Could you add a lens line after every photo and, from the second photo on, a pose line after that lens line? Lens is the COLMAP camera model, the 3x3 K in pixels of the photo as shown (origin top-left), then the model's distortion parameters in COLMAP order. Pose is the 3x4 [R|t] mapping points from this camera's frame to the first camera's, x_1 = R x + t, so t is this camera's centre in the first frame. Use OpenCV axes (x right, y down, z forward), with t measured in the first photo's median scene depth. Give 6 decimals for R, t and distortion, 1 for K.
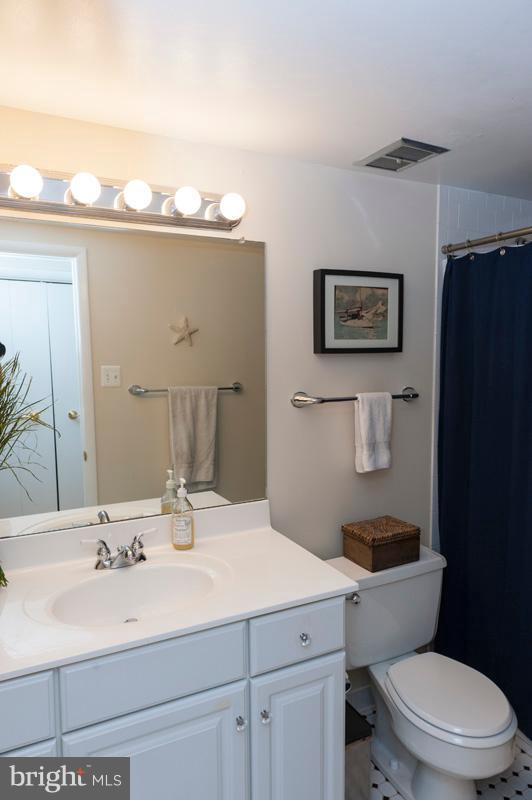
lens RADIAL K [[535.3, 0, 266.0], [0, 535.3, 400.0], [0, 0, 1]] dist [0.000584, -0.001590]
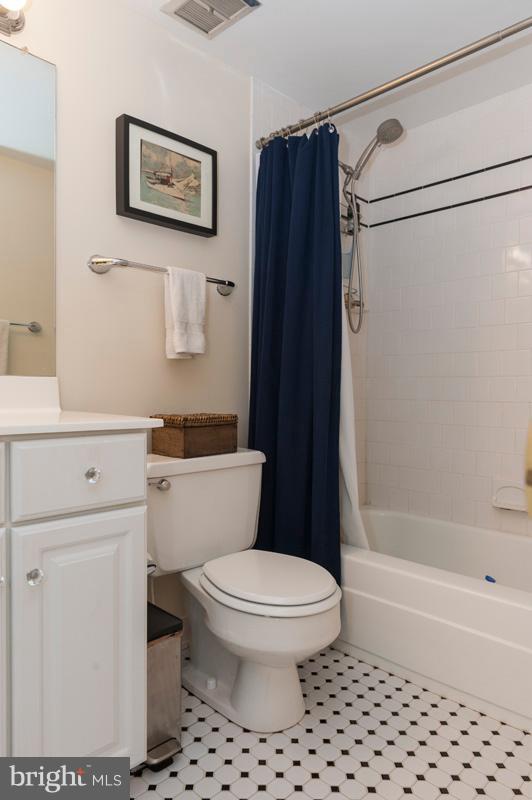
lens RADIAL K [[533.5, 0, 266.0], [0, 533.5, 400.0], [0, 0, 1]] dist [0.001854, -0.001552]
pose [[0.947925, 0.007550, 0.318405, 0.045509], [0.016828, 0.997135, -0.073743, 0.277573], [-0.318049, 0.075261, 0.945082, 0.127218]]
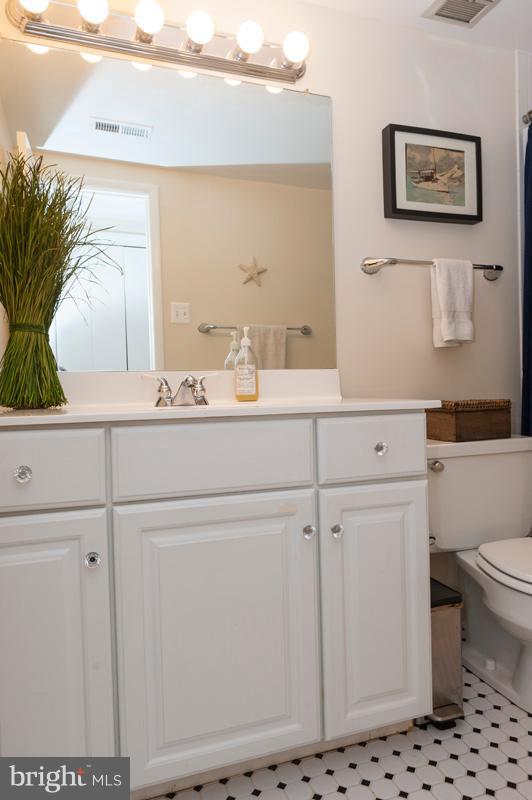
lens RADIAL K [[533.5, 0, 266.0], [0, 533.5, 400.0], [0, 0, 1]] dist [0.001854, -0.001552]
pose [[0.990689, -0.015644, -0.135241, 0.004534], [0.005449, 0.997136, -0.075428, 0.300074], [0.136033, 0.073989, 0.987938, 0.065170]]
